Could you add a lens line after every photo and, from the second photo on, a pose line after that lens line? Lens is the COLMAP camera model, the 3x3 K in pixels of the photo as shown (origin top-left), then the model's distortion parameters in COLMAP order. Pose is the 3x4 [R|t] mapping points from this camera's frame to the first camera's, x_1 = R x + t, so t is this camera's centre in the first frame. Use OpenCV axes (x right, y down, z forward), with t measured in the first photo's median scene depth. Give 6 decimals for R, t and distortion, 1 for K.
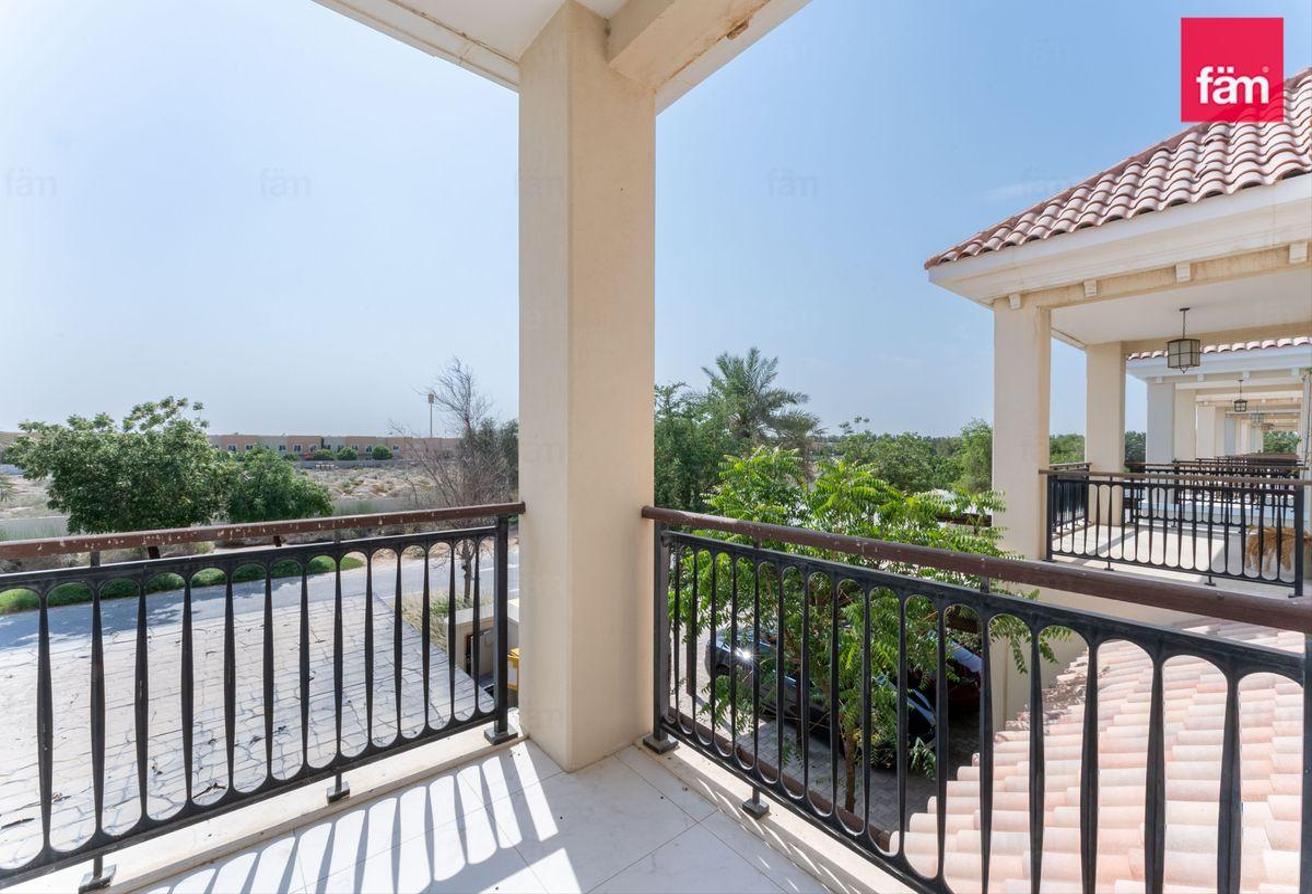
lens RADIAL K [[527.9, 0, 652.6], [0, 527.9, 441.0], [0, 0, 1]] dist [0.001090, 0.000172]
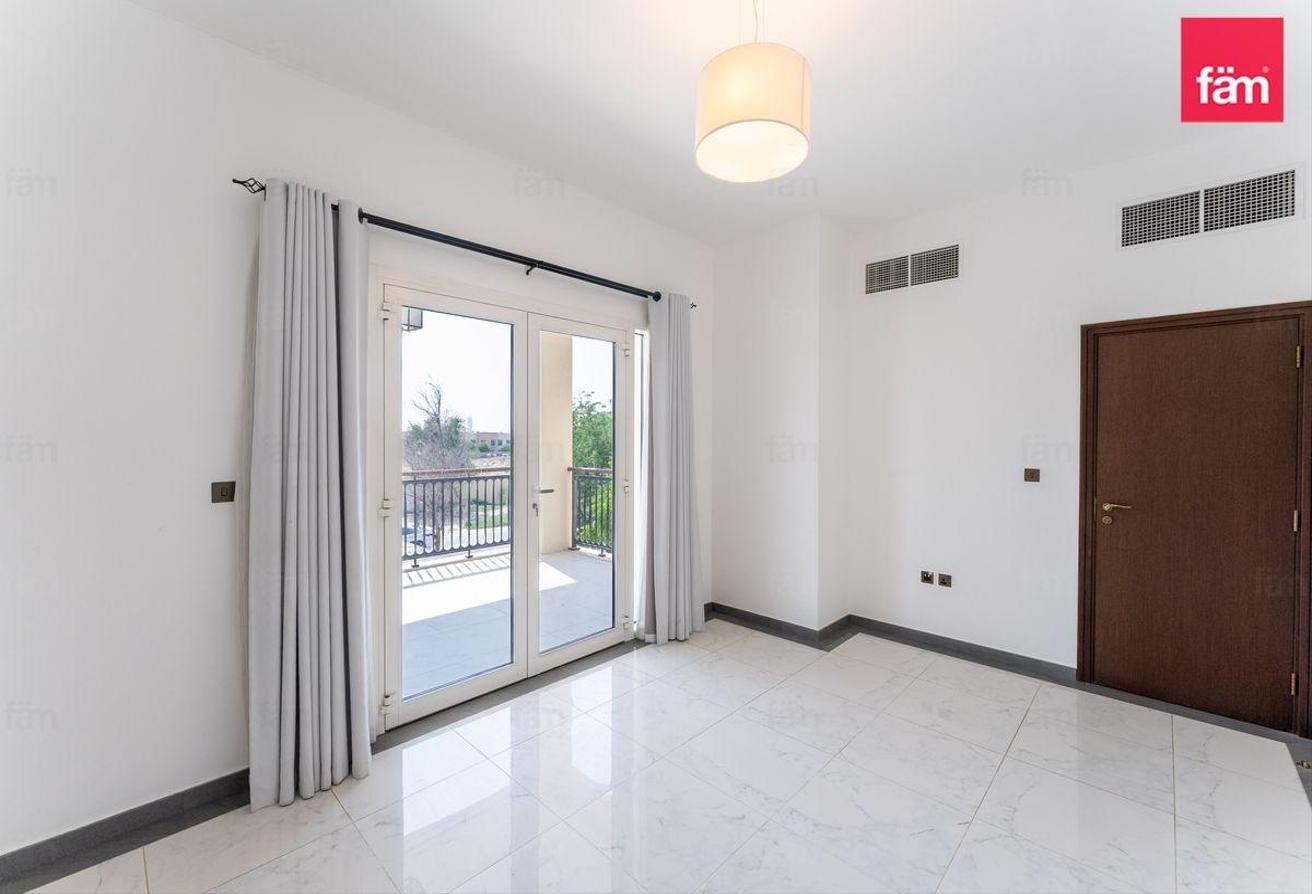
lens RADIAL K [[527.9, 0, 652.6], [0, 527.9, 441.0], [0, 0, 1]] dist [0.001090, 0.000172]
pose [[0.993251, -0.004795, 0.115882, 0.107109], [0.003599, 0.999938, 0.010528, -0.042200], [-0.115925, -0.010040, 0.993207, -1.903867]]
